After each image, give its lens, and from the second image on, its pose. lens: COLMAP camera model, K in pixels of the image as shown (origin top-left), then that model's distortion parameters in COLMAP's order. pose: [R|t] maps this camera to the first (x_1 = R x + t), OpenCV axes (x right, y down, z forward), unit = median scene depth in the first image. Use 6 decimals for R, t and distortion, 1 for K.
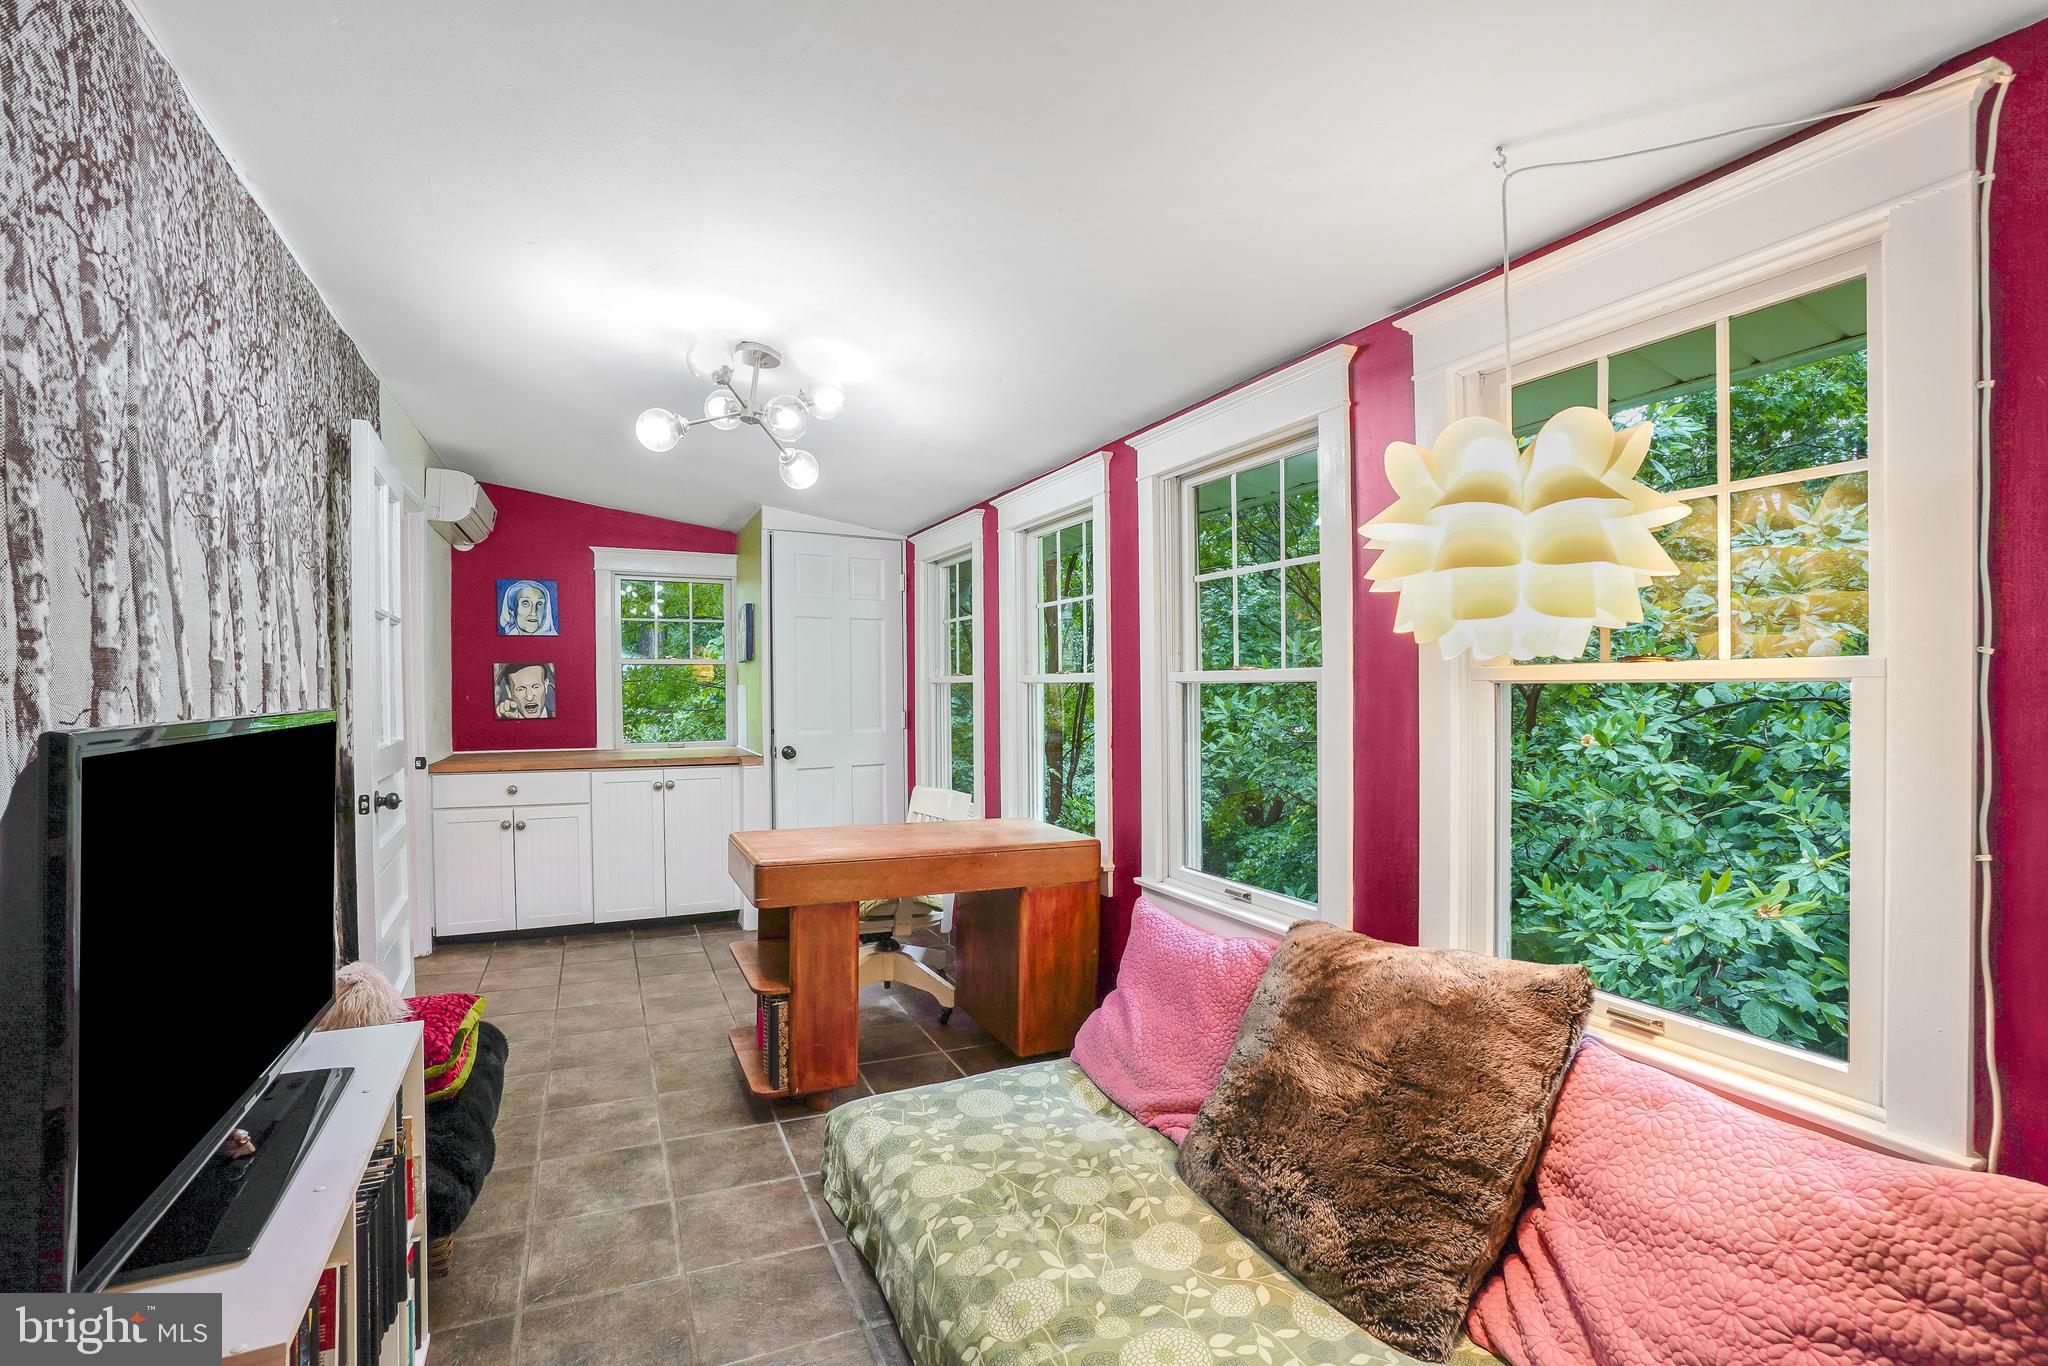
lens RADIAL K [[912.1, 0, 1037.1], [0, 912.1, 680.9], [0, 0, 1]] dist [-0.061962, 0.023597]
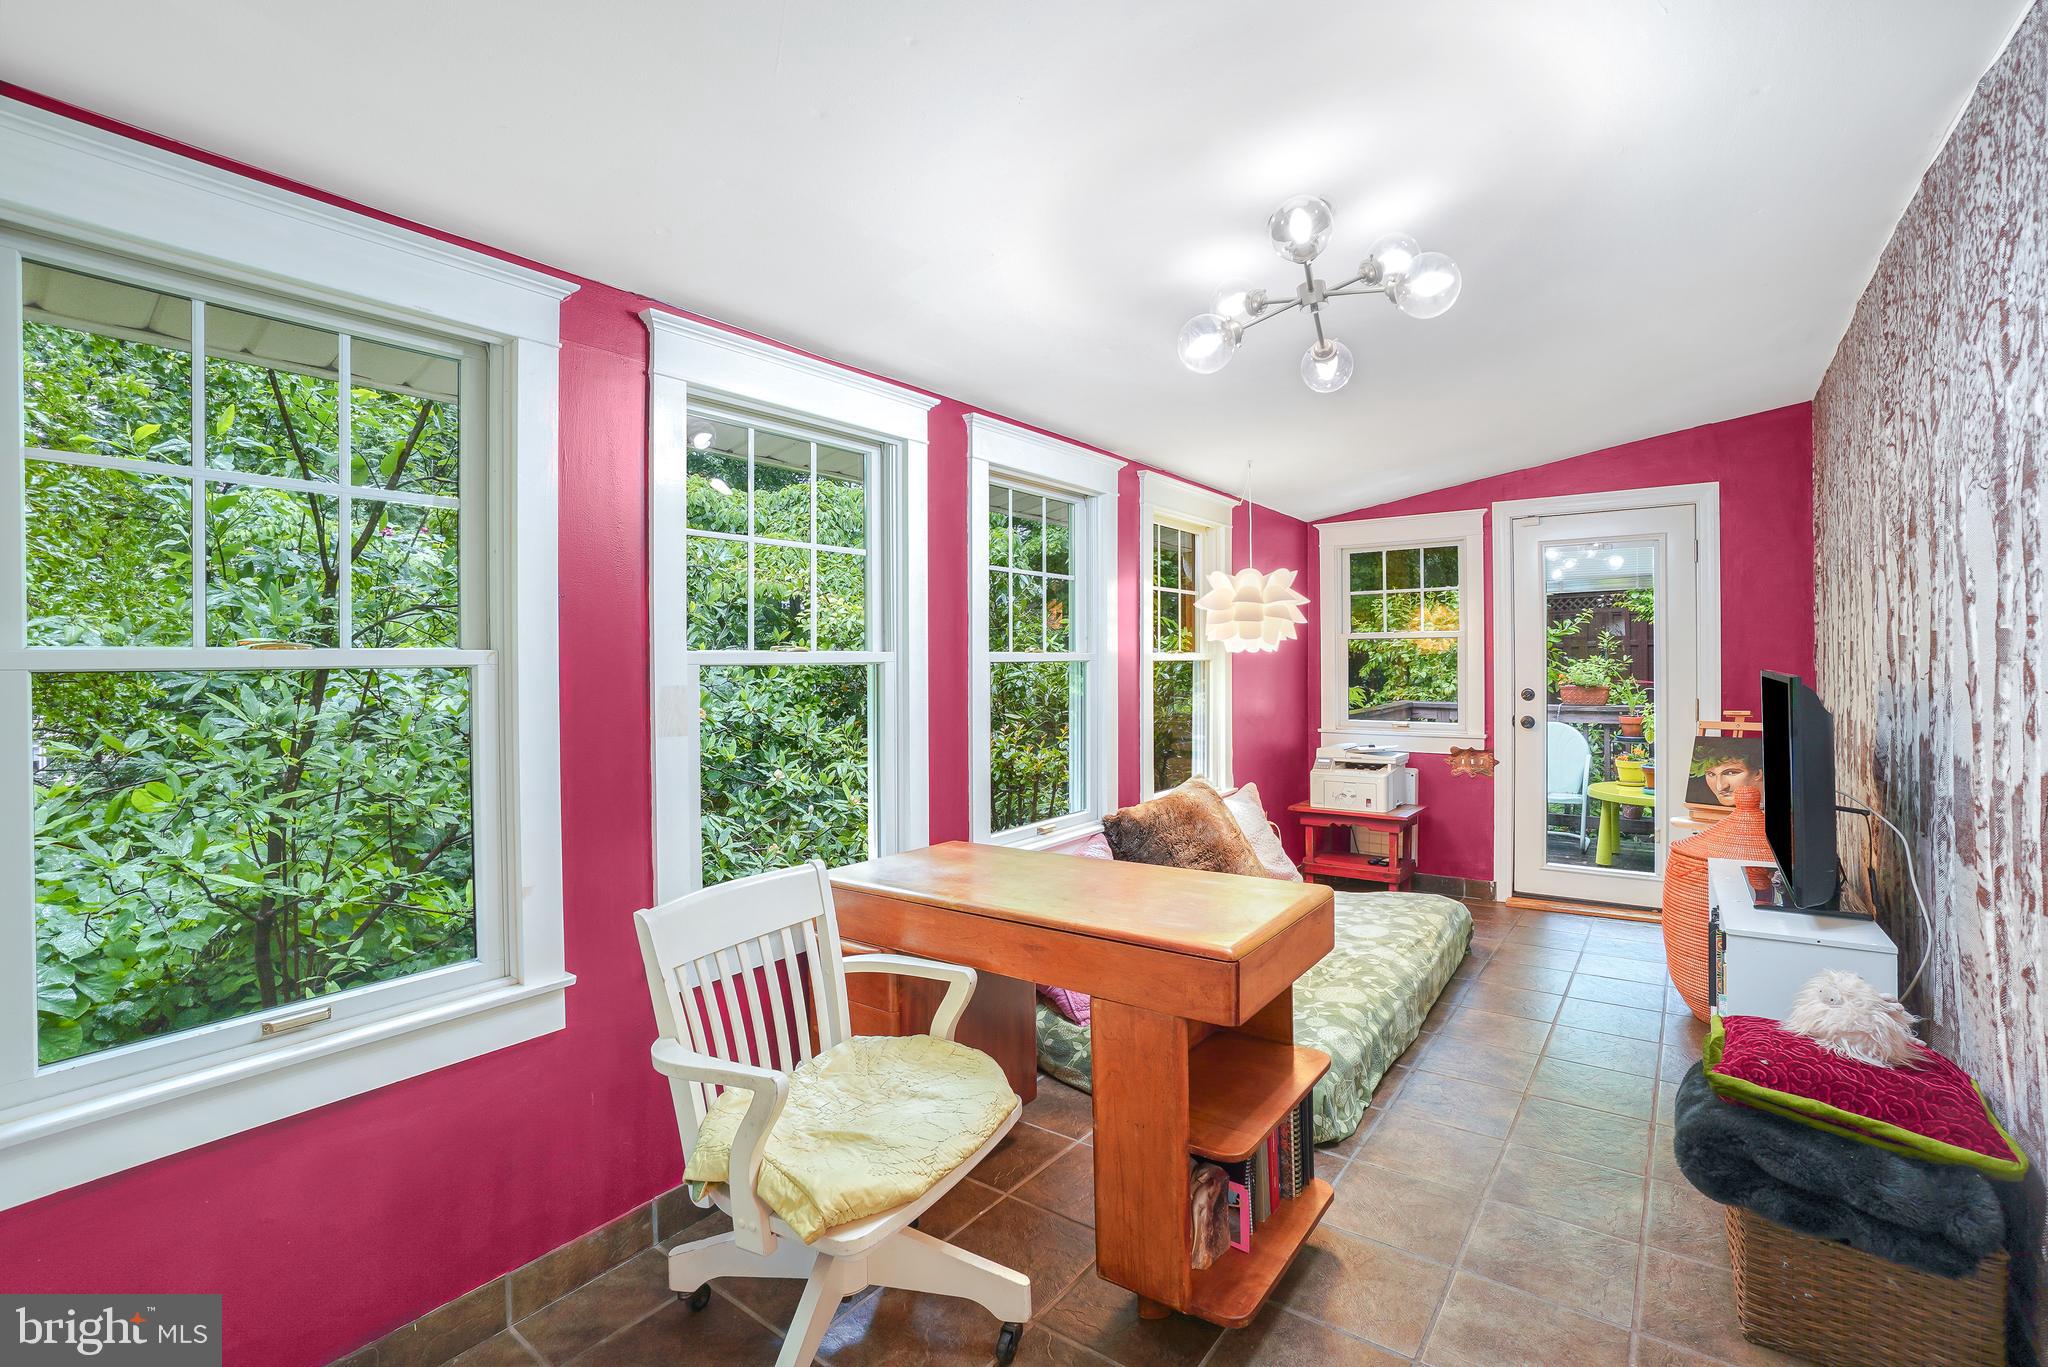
lens RADIAL K [[904.9, 0, 1018.9], [0, 904.9, 665.0], [0, 0, 1]] dist [-0.021822, 0.011642]
pose [[-0.453080, 0.002787, 0.891465, -1.169220], [0.009670, 0.999952, 0.001789, 0.002148], [-0.891417, 0.009431, -0.453085, 2.100712]]
